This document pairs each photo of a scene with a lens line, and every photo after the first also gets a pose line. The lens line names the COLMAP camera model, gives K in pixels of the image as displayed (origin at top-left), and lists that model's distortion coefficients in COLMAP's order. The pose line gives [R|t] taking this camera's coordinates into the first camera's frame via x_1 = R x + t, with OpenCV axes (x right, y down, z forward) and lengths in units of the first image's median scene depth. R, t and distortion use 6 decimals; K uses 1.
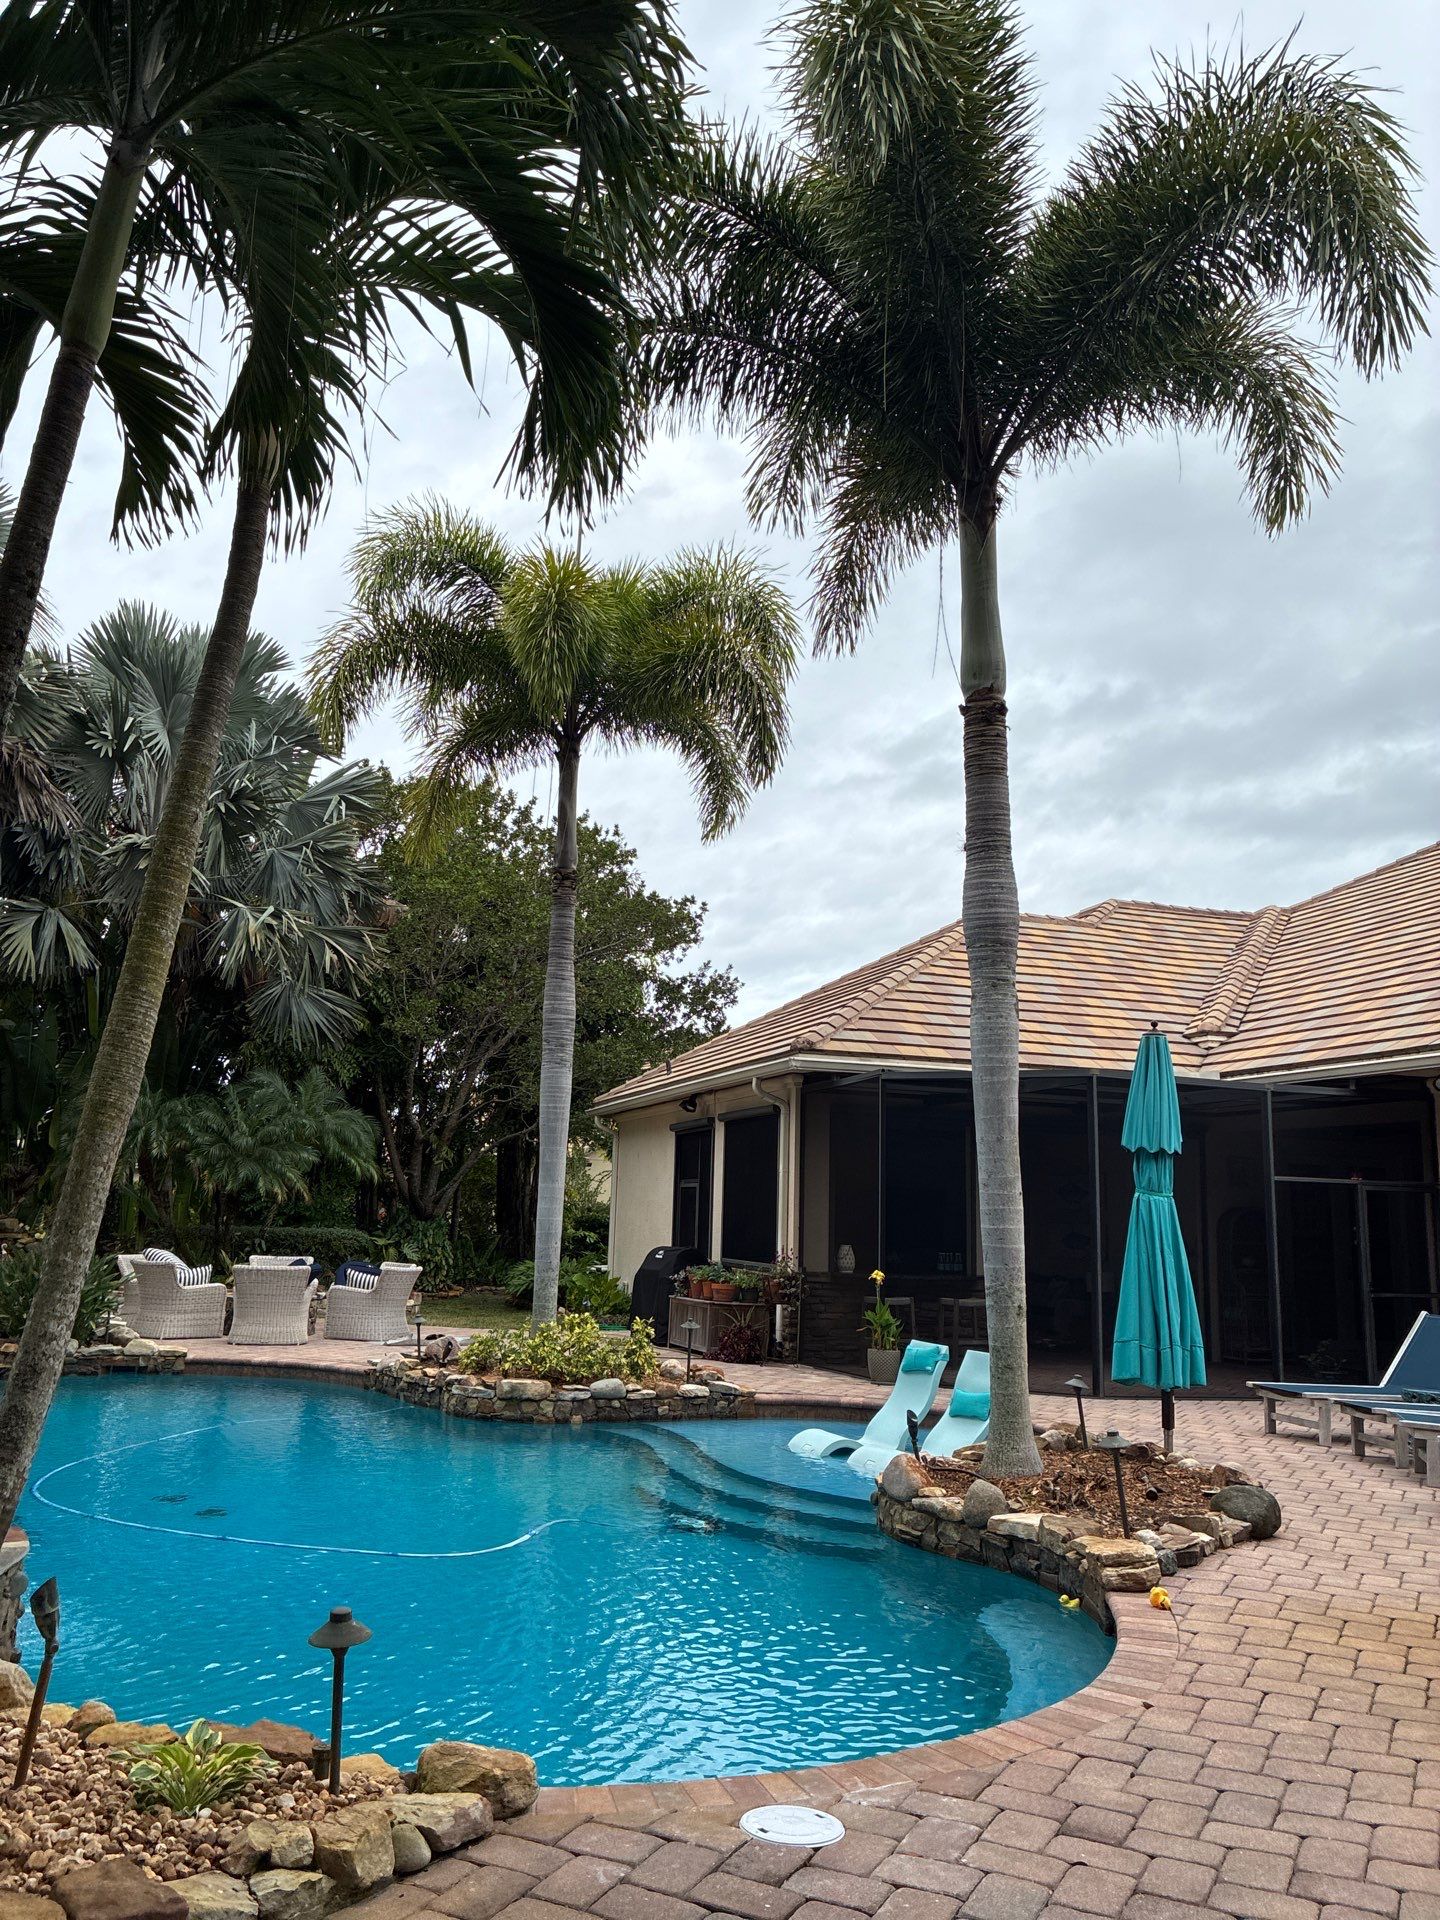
lens RADIAL K [[1433.2, 0, 720.0], [0, 1433.2, 960.0], [0, 0, 1]] dist [0.003879, 0.001056]
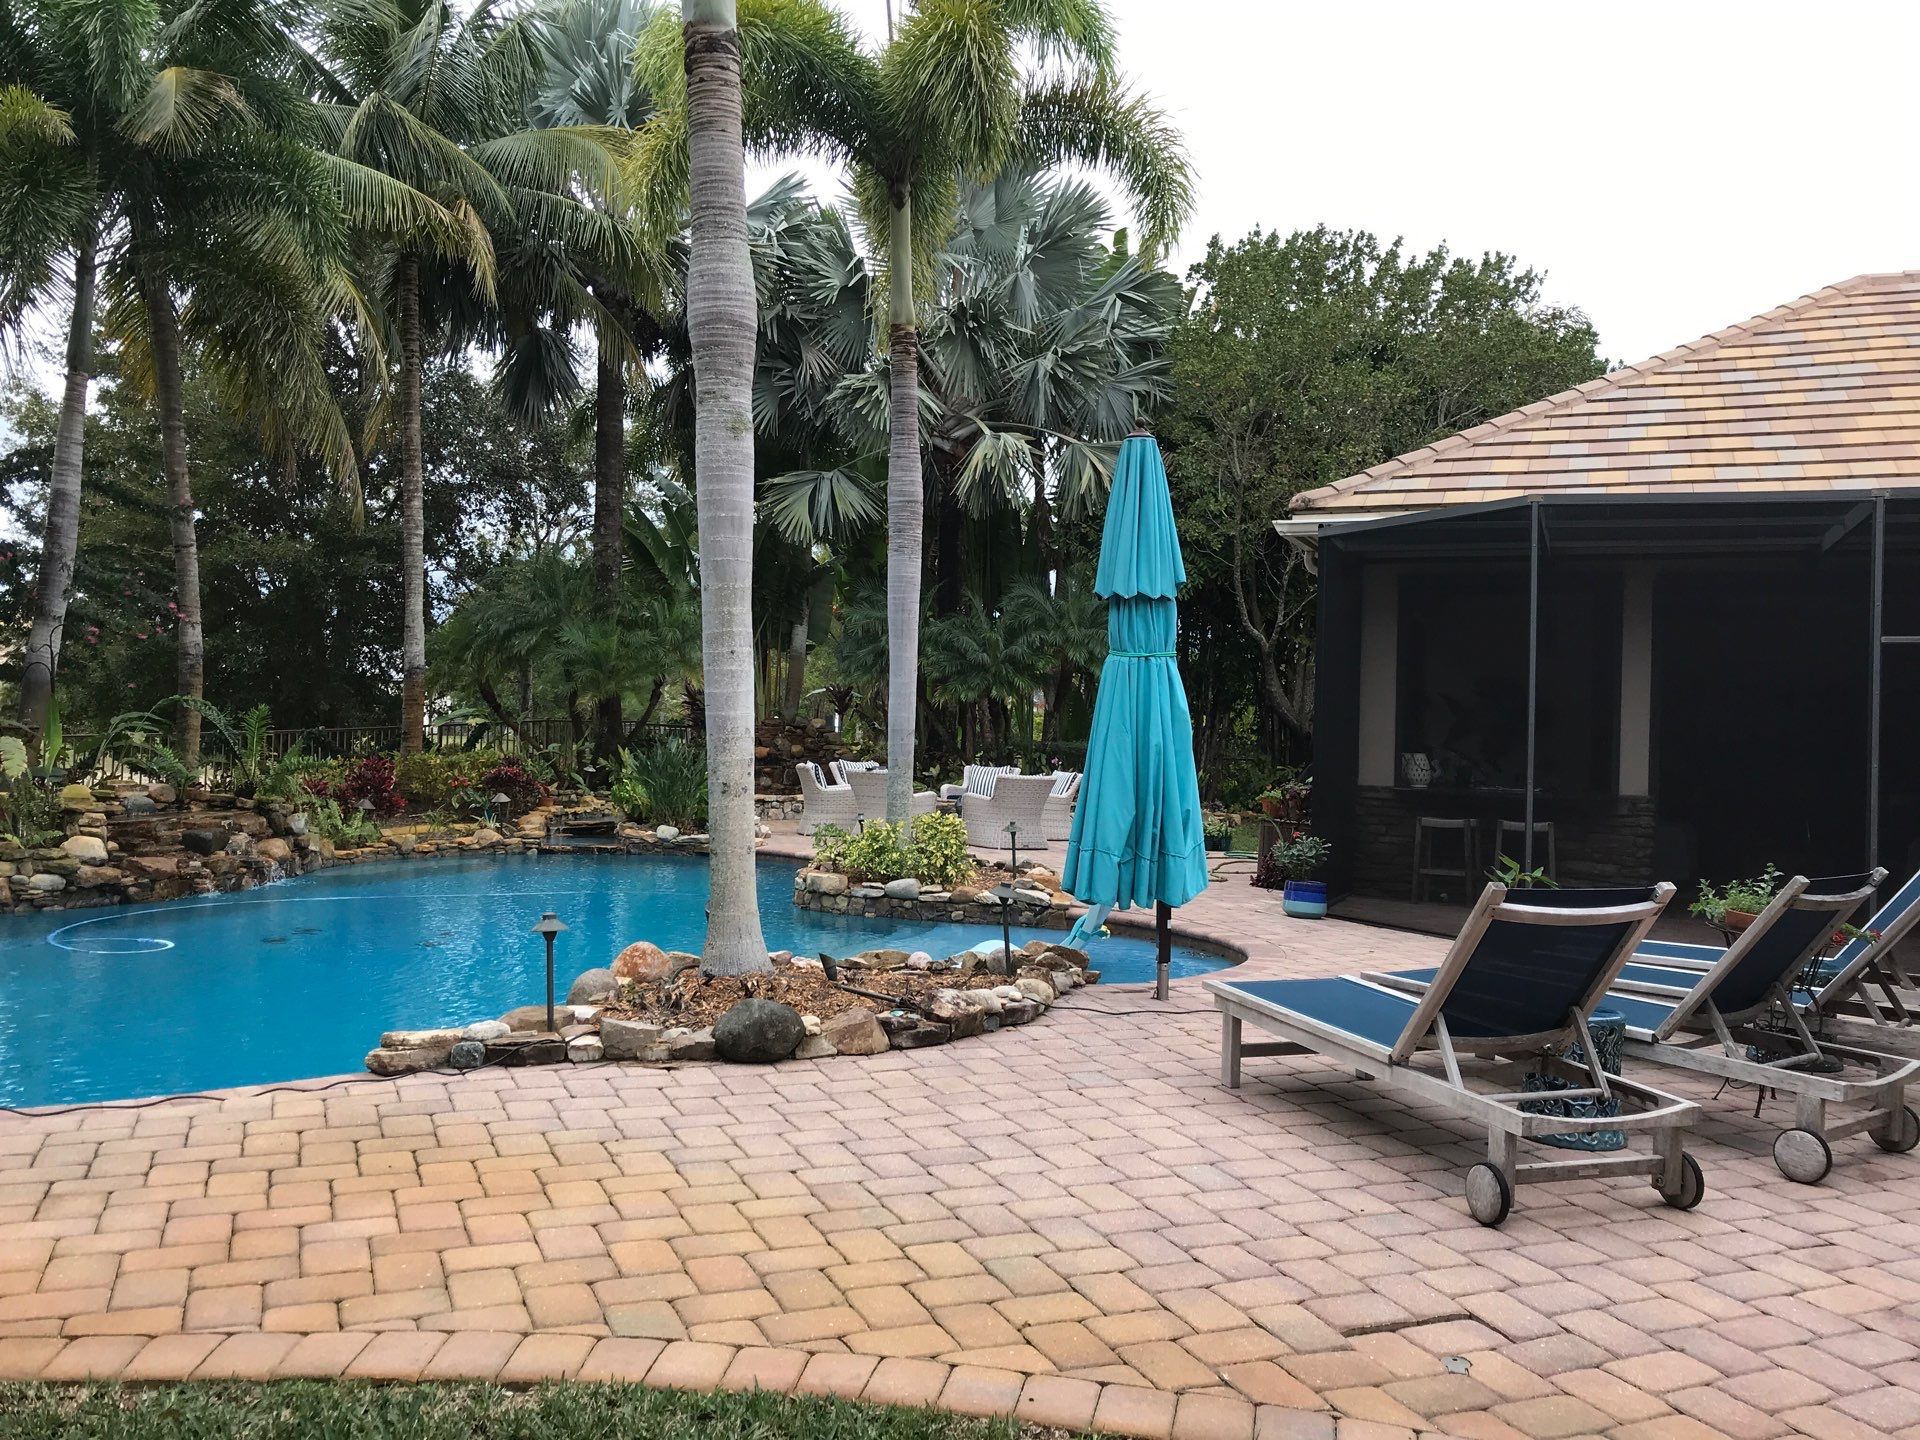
lens RADIAL K [[1561.3, 0, 967.6], [0, 1561.3, 716.5], [0, 0, 1]] dist [0.030926, -0.000011]
pose [[0.767270, -0.012921, -0.641194, 0.612162], [0.110227, 0.987576, 0.111999, 0.077512], [0.631780, -0.156610, 0.759162, 0.267168]]
